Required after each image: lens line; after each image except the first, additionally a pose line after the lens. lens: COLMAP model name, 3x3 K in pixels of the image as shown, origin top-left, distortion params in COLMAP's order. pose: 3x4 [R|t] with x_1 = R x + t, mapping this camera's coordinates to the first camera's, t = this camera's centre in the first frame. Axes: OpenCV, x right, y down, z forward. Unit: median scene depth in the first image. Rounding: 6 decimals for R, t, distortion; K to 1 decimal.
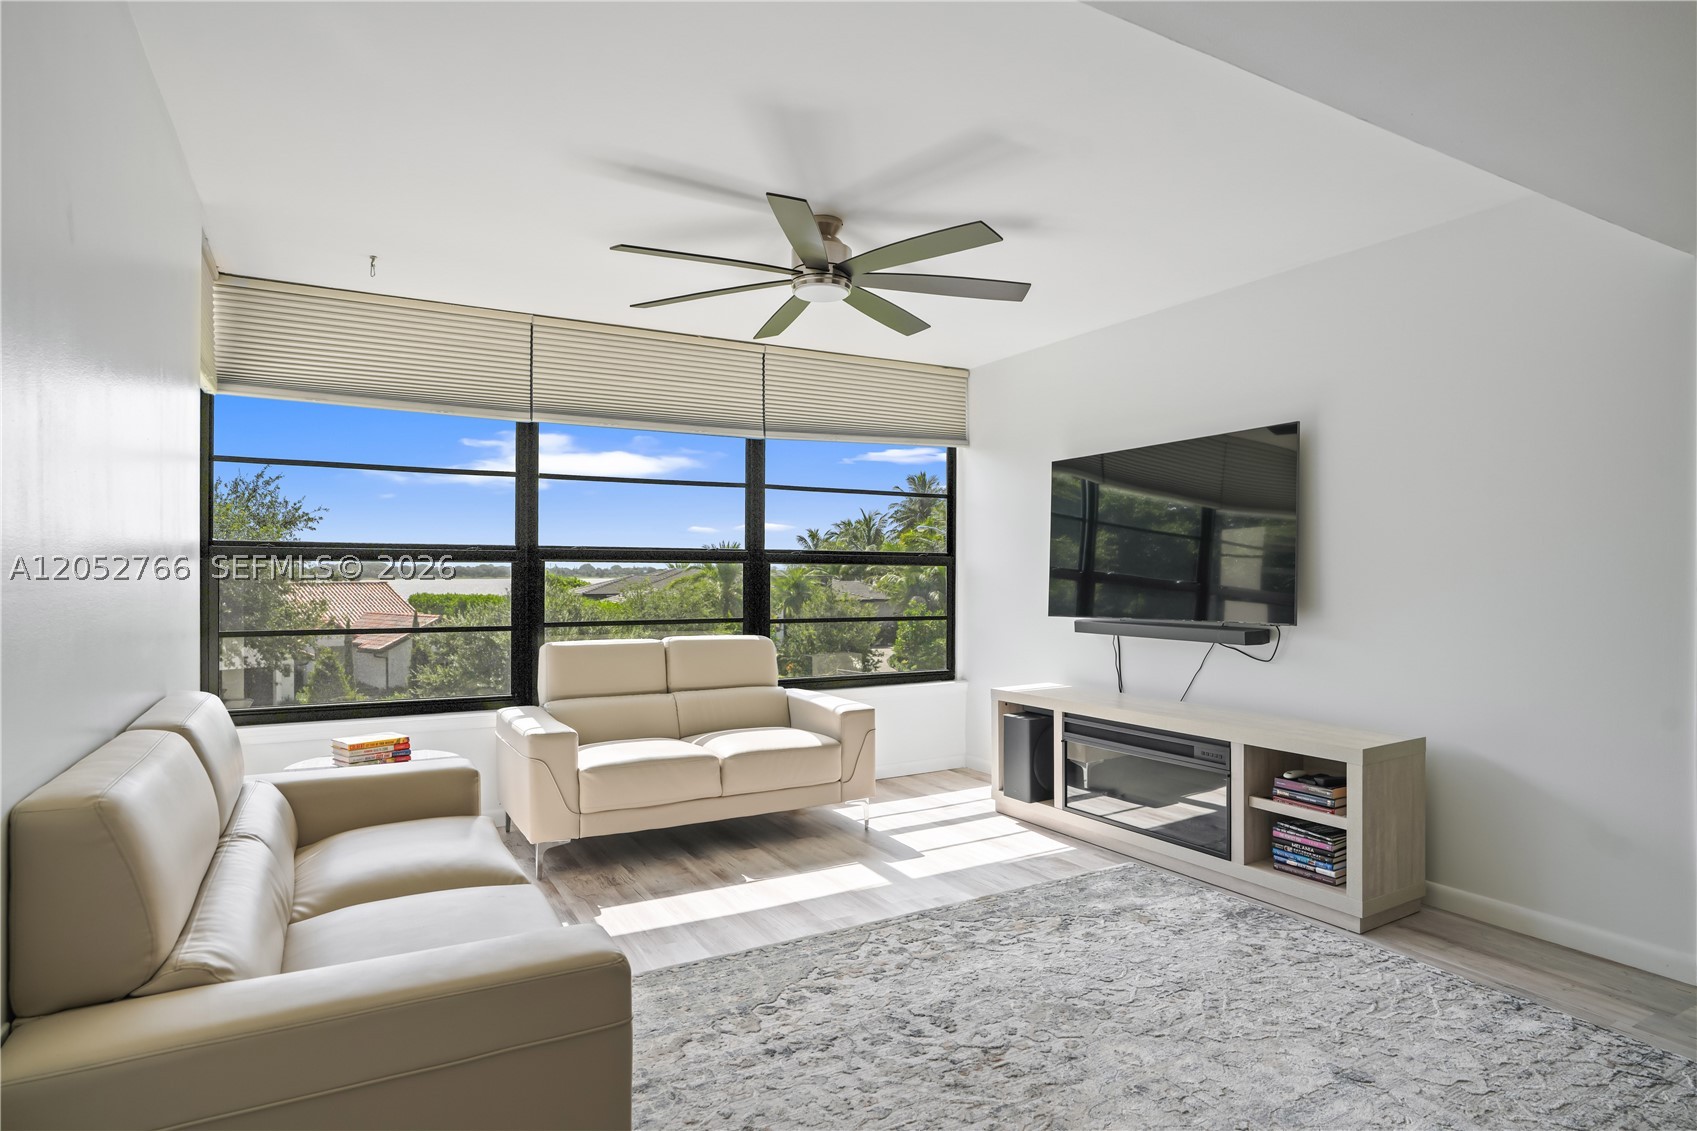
lens RADIAL K [[934.9, 0, 848.5], [0, 934.9, 565.5], [0, 0, 1]] dist [-0.029423, 0.000168]
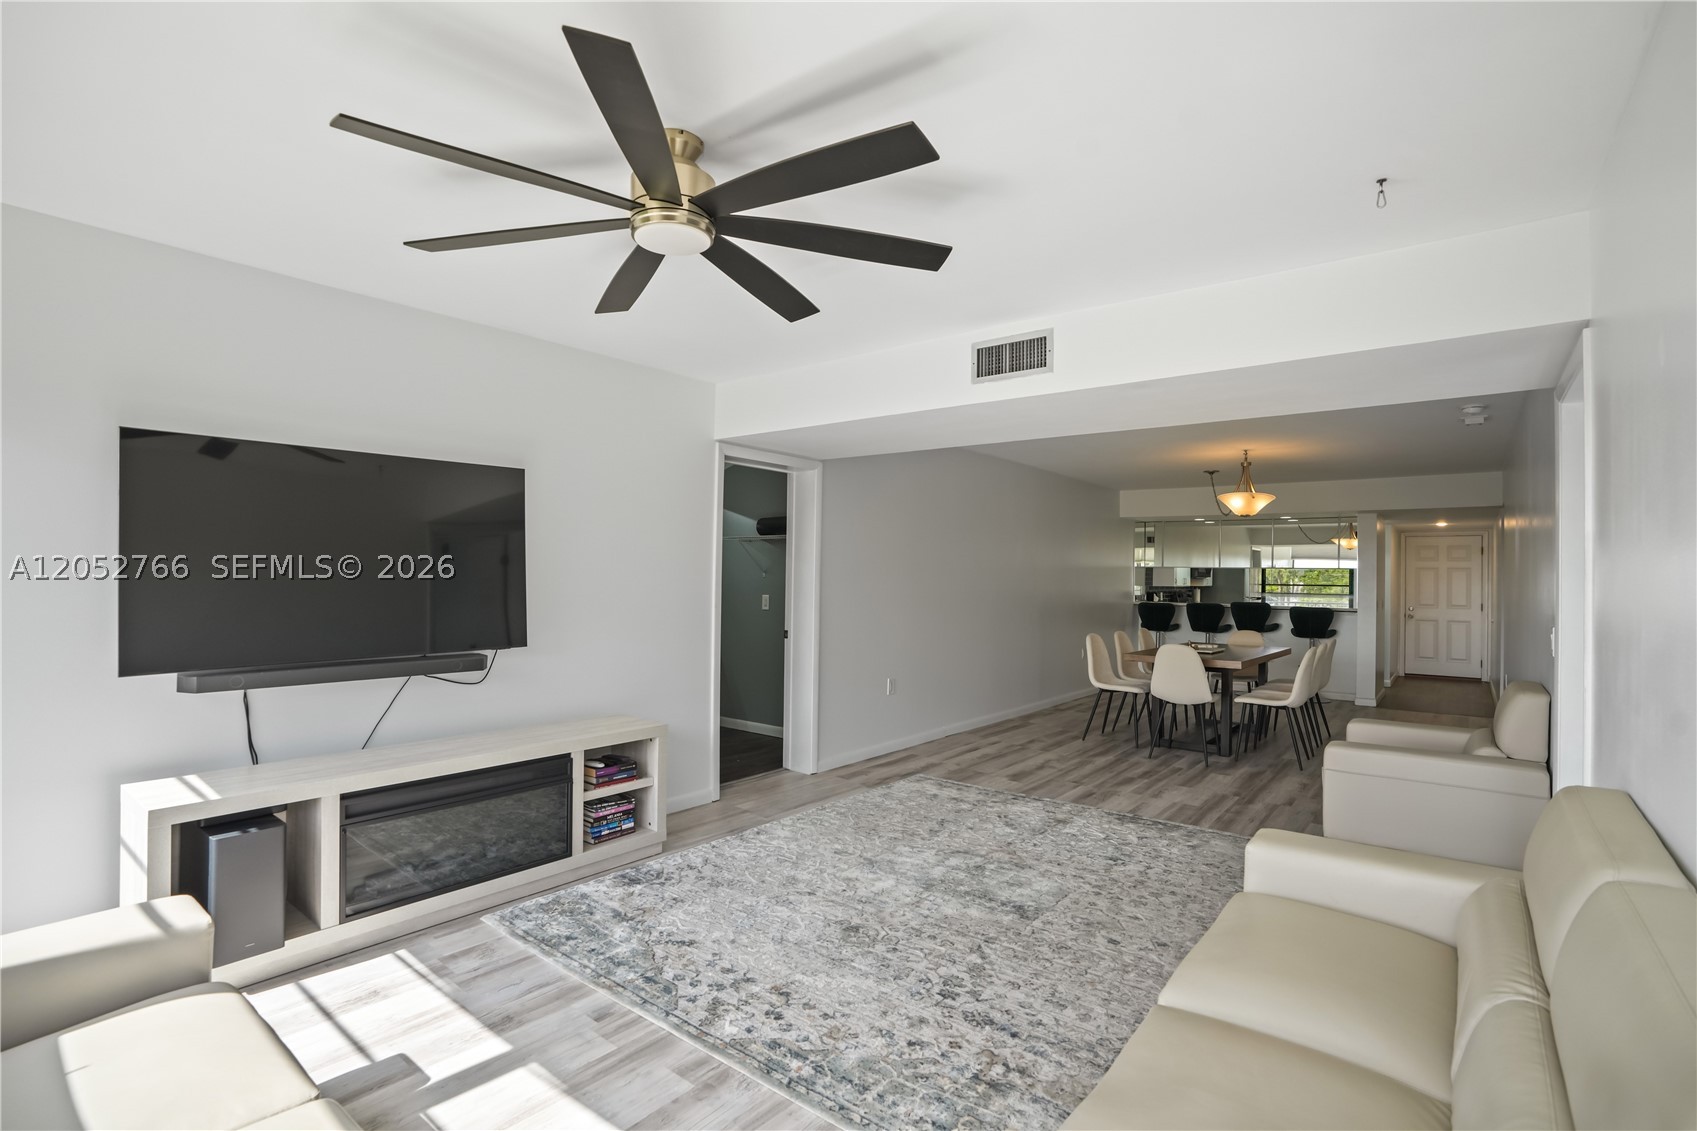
lens RADIAL K [[793.8, 0, 852.4], [0, 793.8, 566.8], [0, 0, 1]] dist [-0.067882, 0.022492]
pose [[-0.381537, 0.005687, 0.924336, -0.606599], [-0.022899, 0.999616, -0.015602, -0.031049], [-0.924070, -0.027119, -0.381260, 1.045923]]
